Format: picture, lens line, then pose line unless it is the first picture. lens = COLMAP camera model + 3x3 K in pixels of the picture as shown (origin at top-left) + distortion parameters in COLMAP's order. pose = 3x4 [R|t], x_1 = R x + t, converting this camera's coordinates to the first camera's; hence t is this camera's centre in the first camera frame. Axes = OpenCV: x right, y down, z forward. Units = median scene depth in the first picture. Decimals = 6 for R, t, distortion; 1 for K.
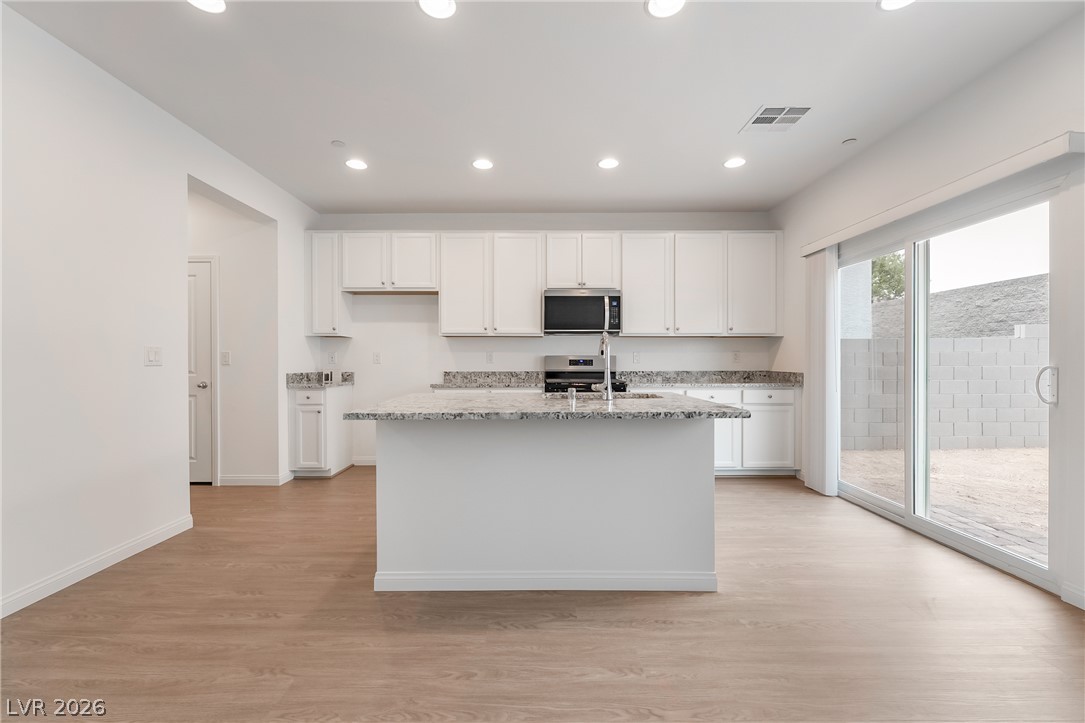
lens RADIAL K [[449.1, 0, 539.9], [0, 449.1, 361.1], [0, 0, 1]] dist [-0.006647, -0.000060]
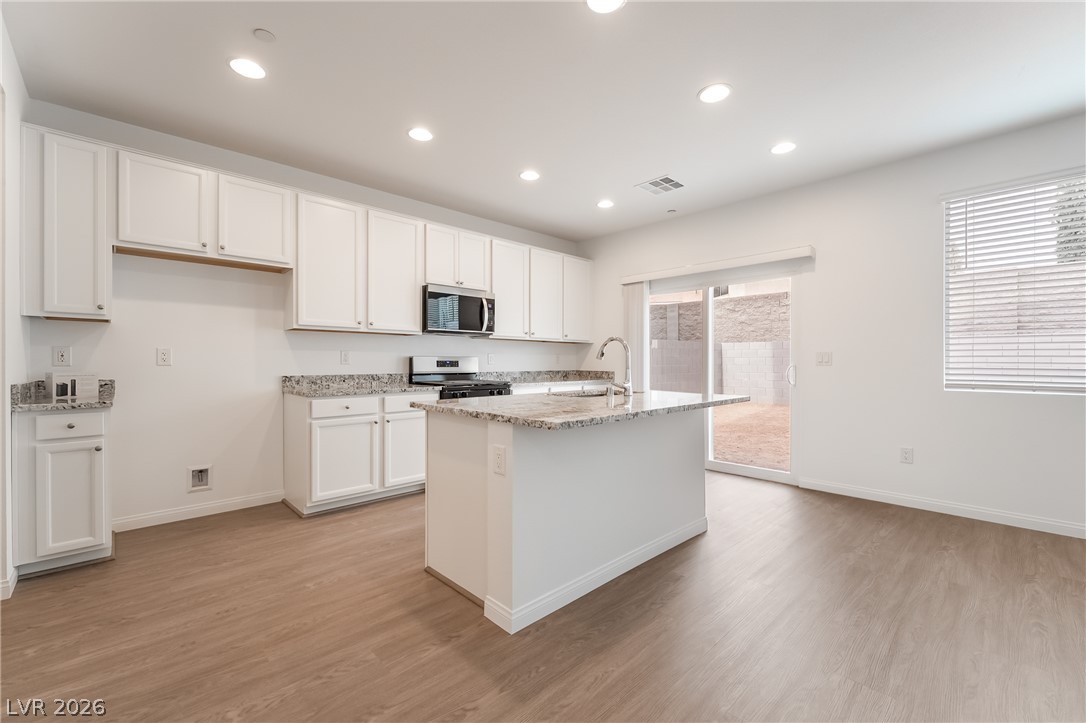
lens RADIAL K [[449.6, 0, 545.5], [0, 449.6, 360.6], [0, 0, 1]] dist [-0.006647, -0.000060]
pose [[0.721603, 0.004555, 0.692293, -0.446802], [-0.001501, 0.999986, -0.005016, 0.000839], [-0.692306, 0.002580, 0.721599, 0.169791]]
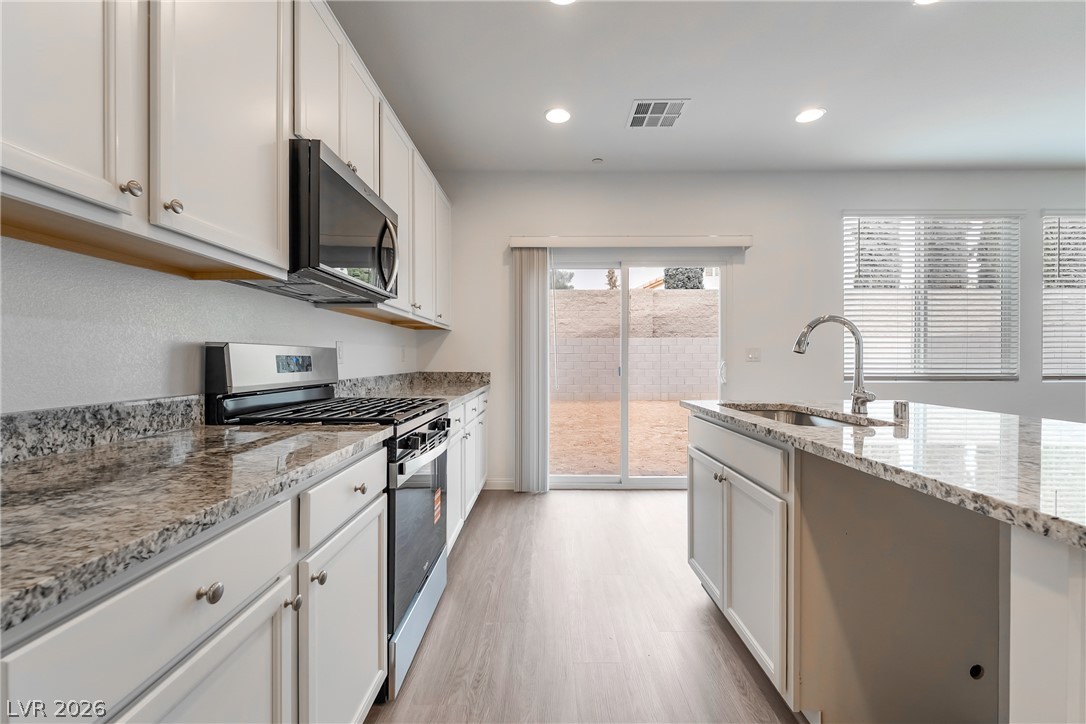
lens RADIAL K [[449.6, 0, 542.3], [0, 449.6, 360.9], [0, 0, 1]] dist [-0.006647, -0.000060]
pose [[0.002562, -0.002821, 0.999993, -0.309596], [0.003092, 0.999991, 0.002813, 0.000329], [-0.999992, 0.003085, 0.002571, 0.830614]]
